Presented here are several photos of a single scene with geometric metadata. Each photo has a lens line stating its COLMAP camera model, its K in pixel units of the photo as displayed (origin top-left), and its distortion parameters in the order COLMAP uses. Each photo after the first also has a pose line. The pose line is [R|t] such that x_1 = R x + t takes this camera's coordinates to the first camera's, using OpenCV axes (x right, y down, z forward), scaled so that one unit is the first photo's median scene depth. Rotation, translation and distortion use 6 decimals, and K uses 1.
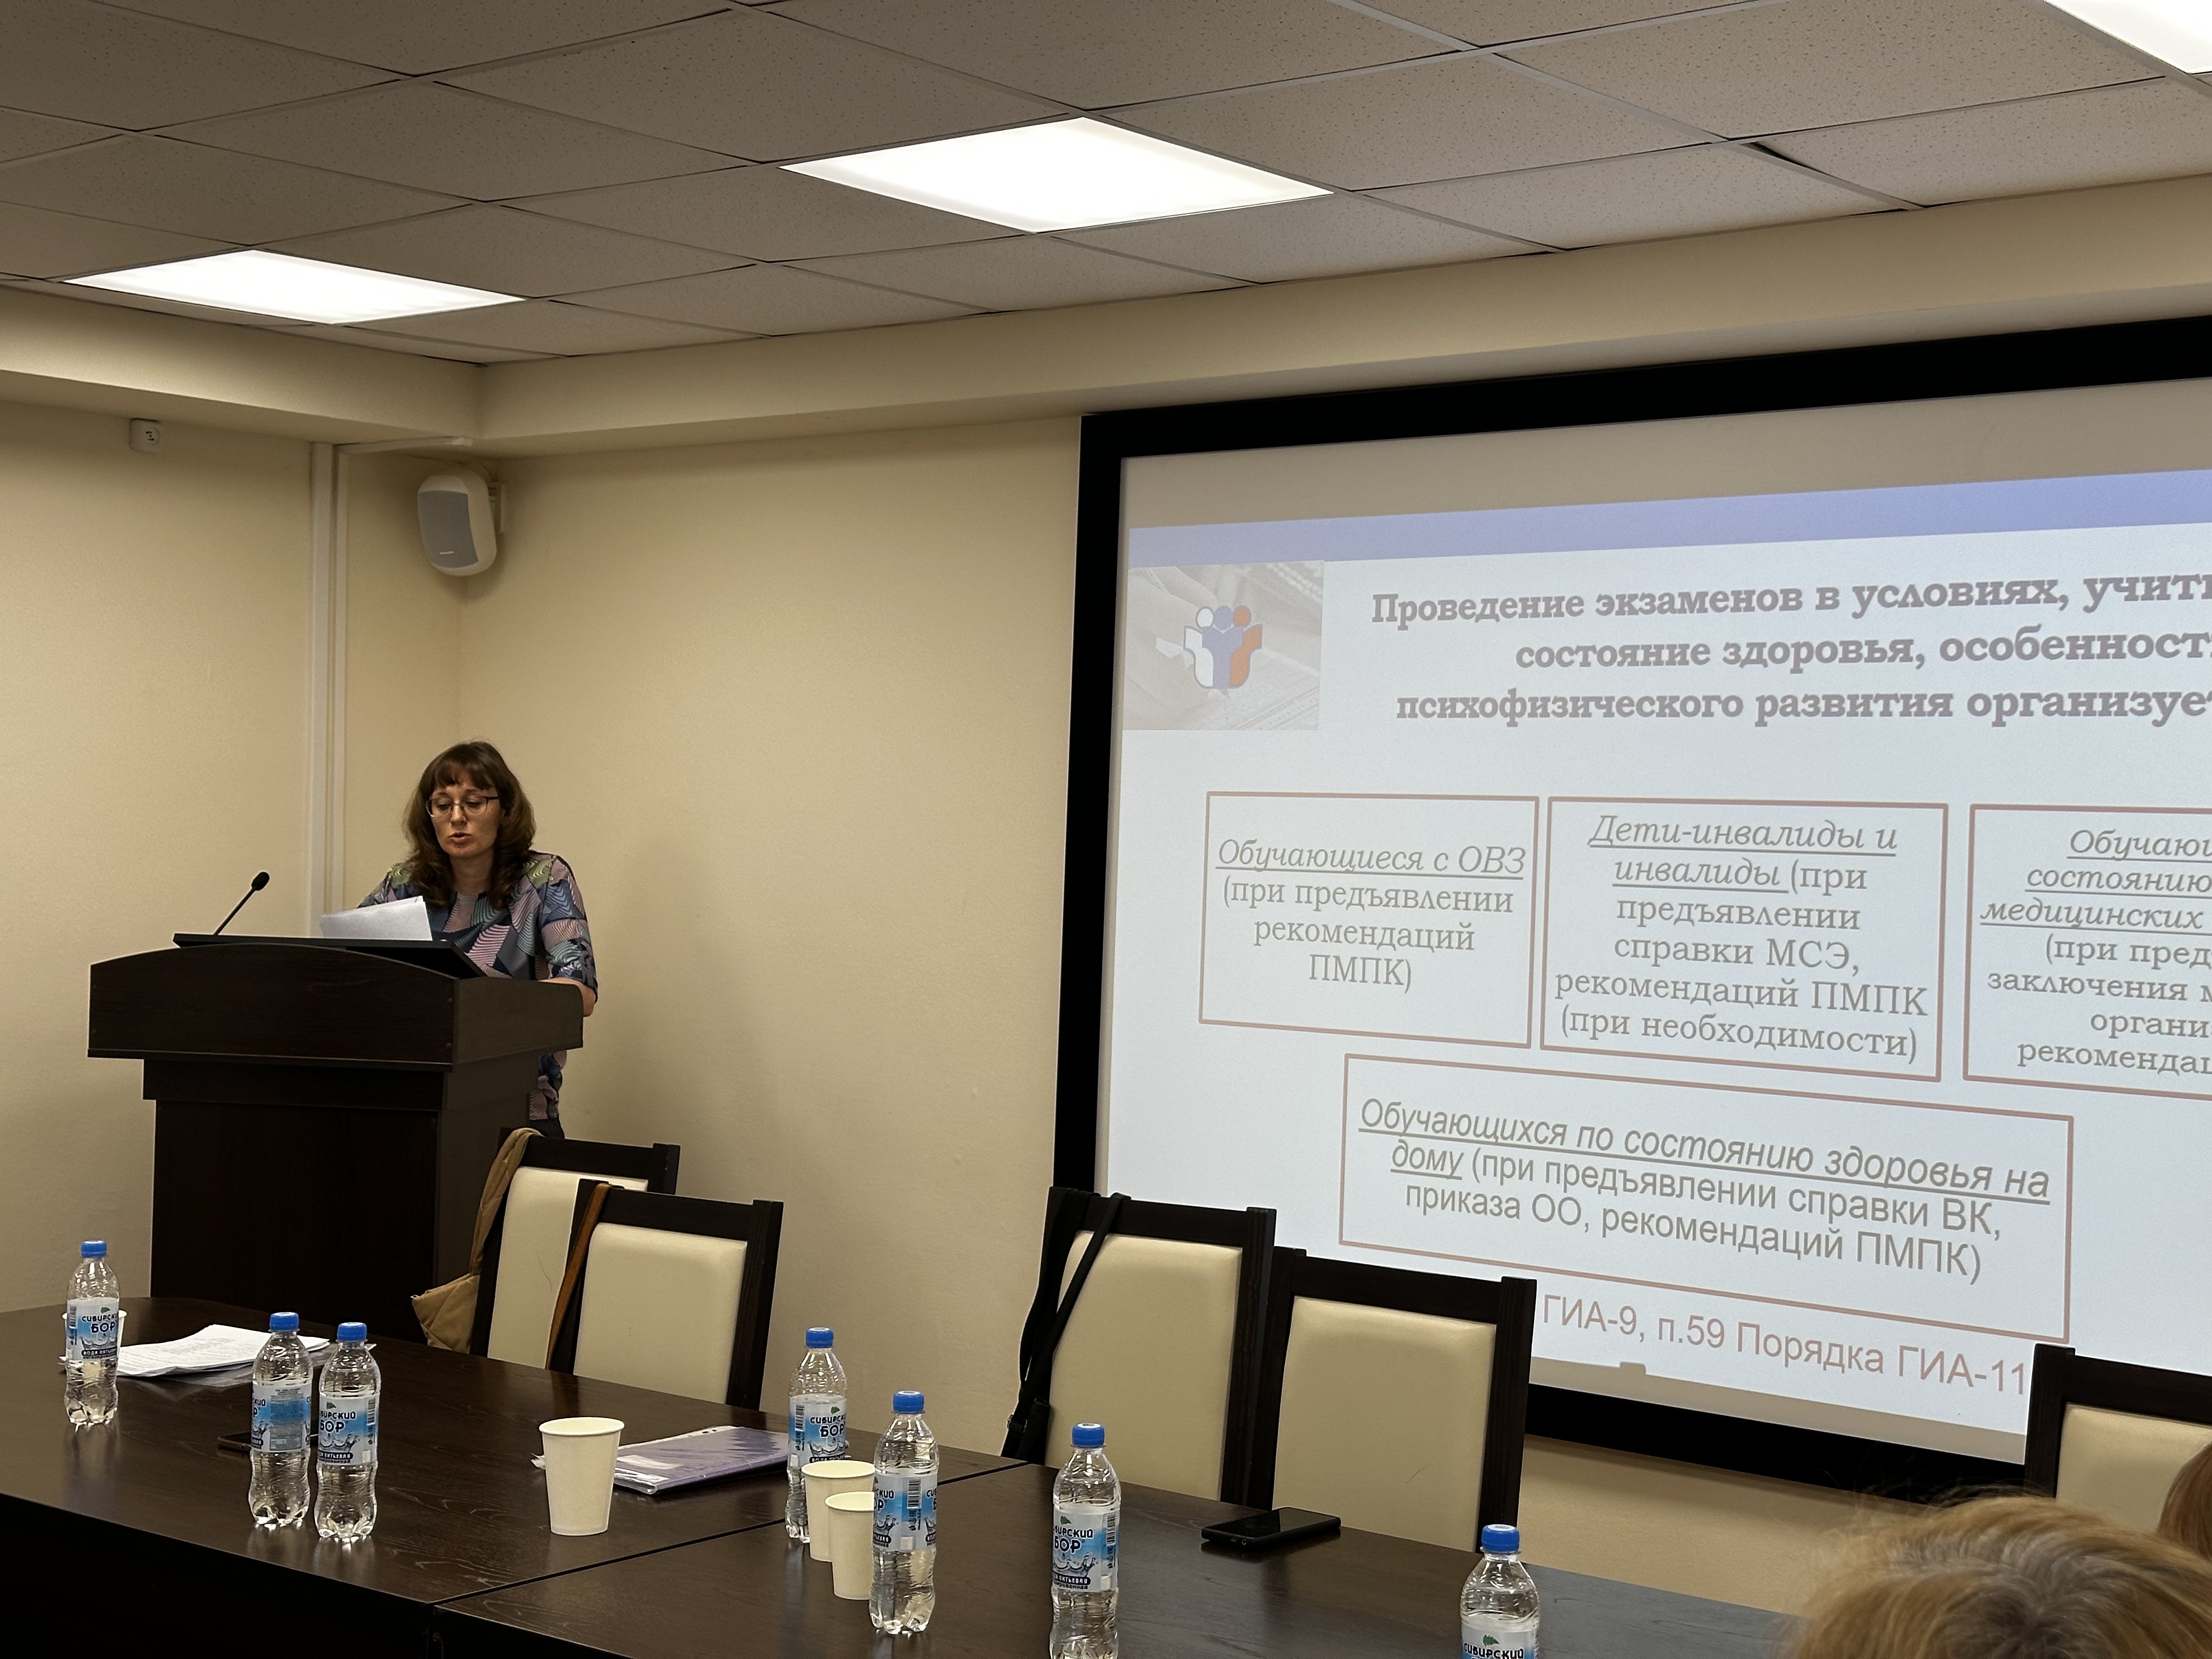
lens RADIAL K [[3335.2, 0, 1106.0], [0, 3335.2, 829.5], [0, 0, 1]] dist [0.026803, 0.060331]
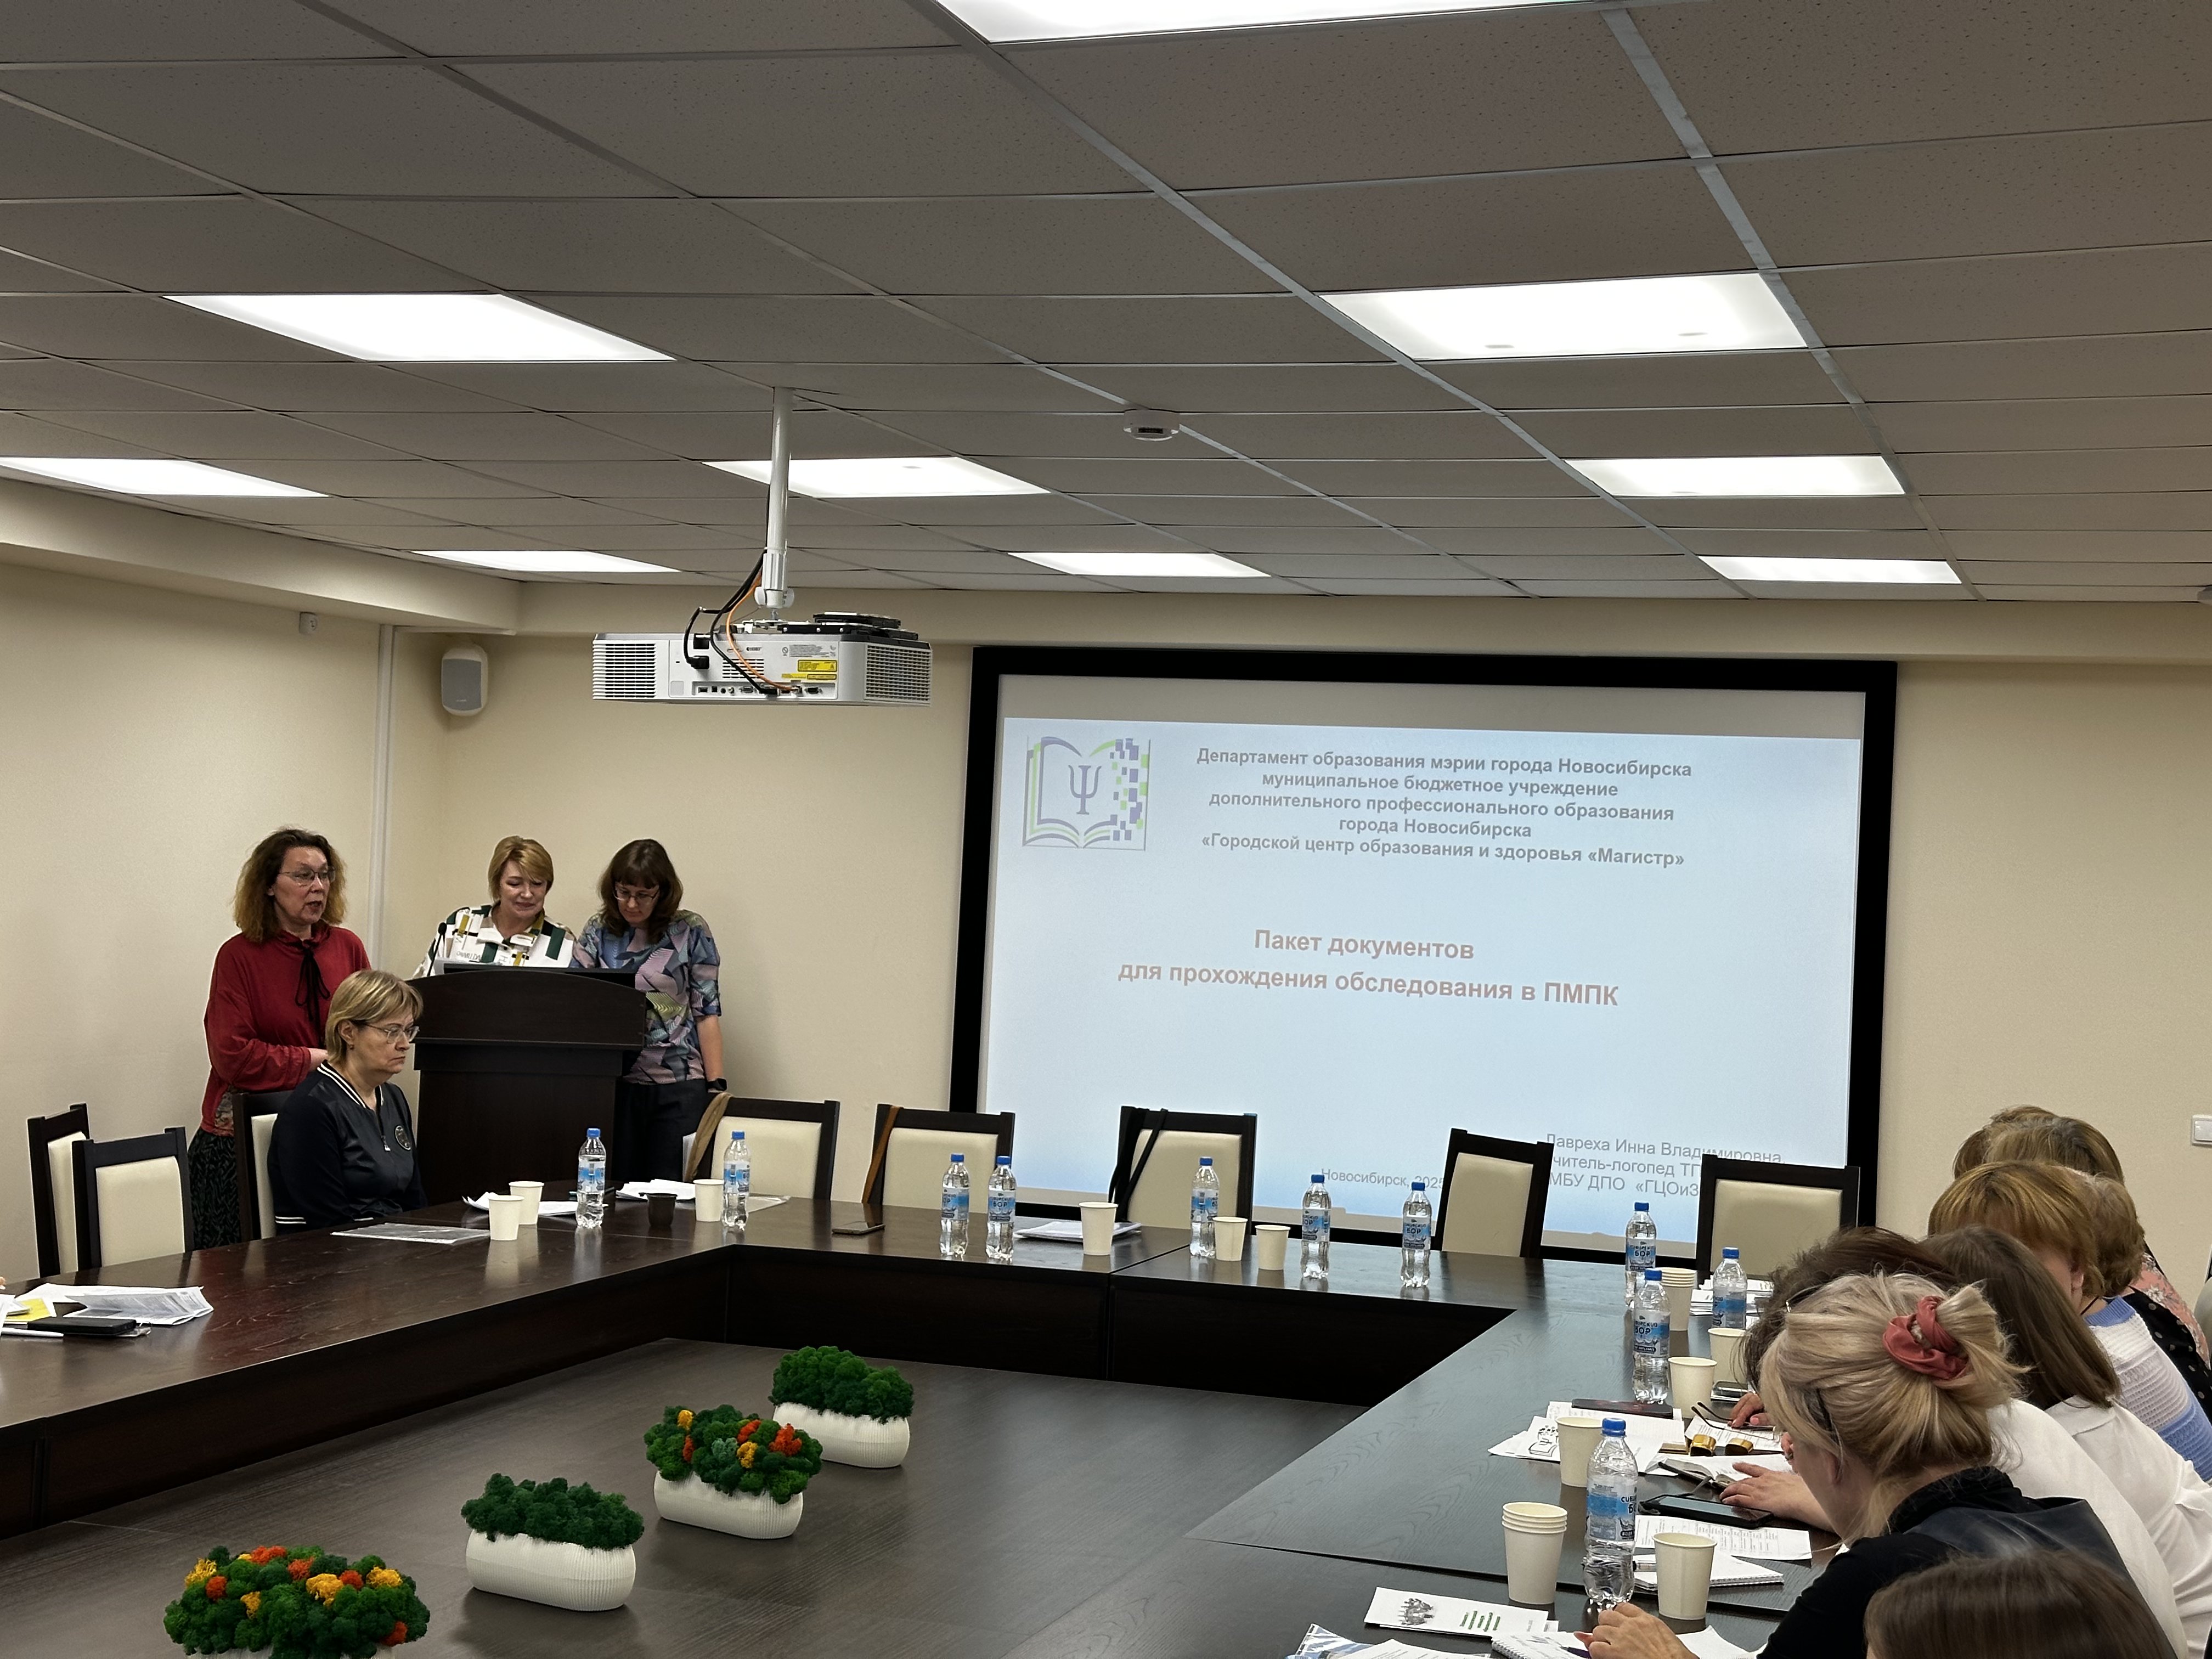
lens RADIAL K [[3335.2, 0, 1106.0], [0, 3335.2, 829.5], [0, 0, 1]] dist [0.026803, 0.060331]
pose [[0.942427, 0.016229, 0.334019, -0.484960], [-0.013901, 0.999860, -0.009361, -0.020003], [-0.334124, 0.004179, 0.942520, -0.544337]]
